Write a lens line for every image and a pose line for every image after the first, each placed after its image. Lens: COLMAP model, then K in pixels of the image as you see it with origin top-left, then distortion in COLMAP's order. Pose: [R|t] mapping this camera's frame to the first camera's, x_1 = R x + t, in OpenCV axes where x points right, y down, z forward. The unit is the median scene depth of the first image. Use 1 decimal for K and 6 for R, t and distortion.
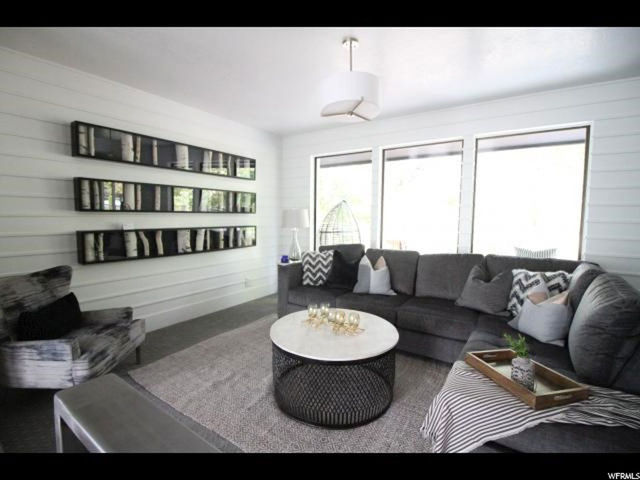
lens RADIAL K [[295.9, 0, 322.0], [0, 295.9, 238.0], [0, 0, 1]] dist [0.015503, -0.024339]
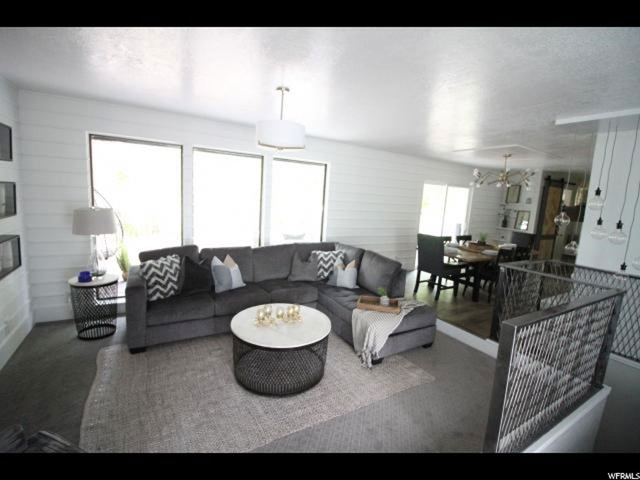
lens RADIAL K [[295.9, 0, 322.0], [0, 295.9, 238.0], [0, 0, 1]] dist [0.015503, -0.024339]
pose [[0.429148, -0.109788, 0.896537, -0.668634], [0.007219, 0.992970, 0.118142, -0.136034], [-0.903205, -0.044229, 0.426924, 0.212865]]
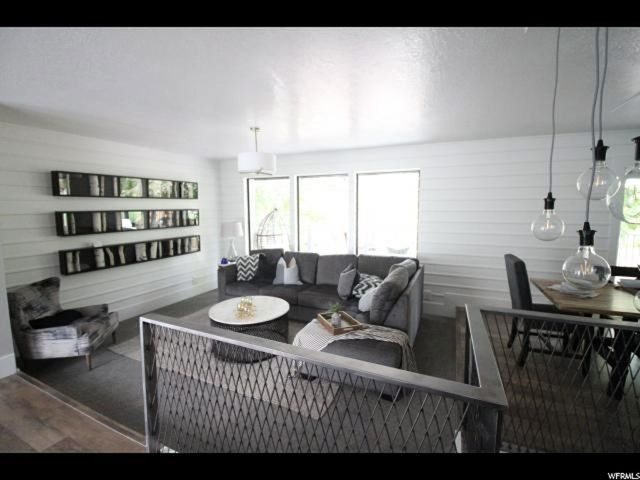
lens RADIAL K [[295.9, 0, 322.0], [0, 295.9, 238.0], [0, 0, 1]] dist [0.015503, -0.024339]
pose [[0.987362, -0.031733, 0.155269, 0.125583], [0.026578, 0.999028, 0.035169, -0.081188], [-0.156234, -0.030598, 0.987246, -0.433190]]
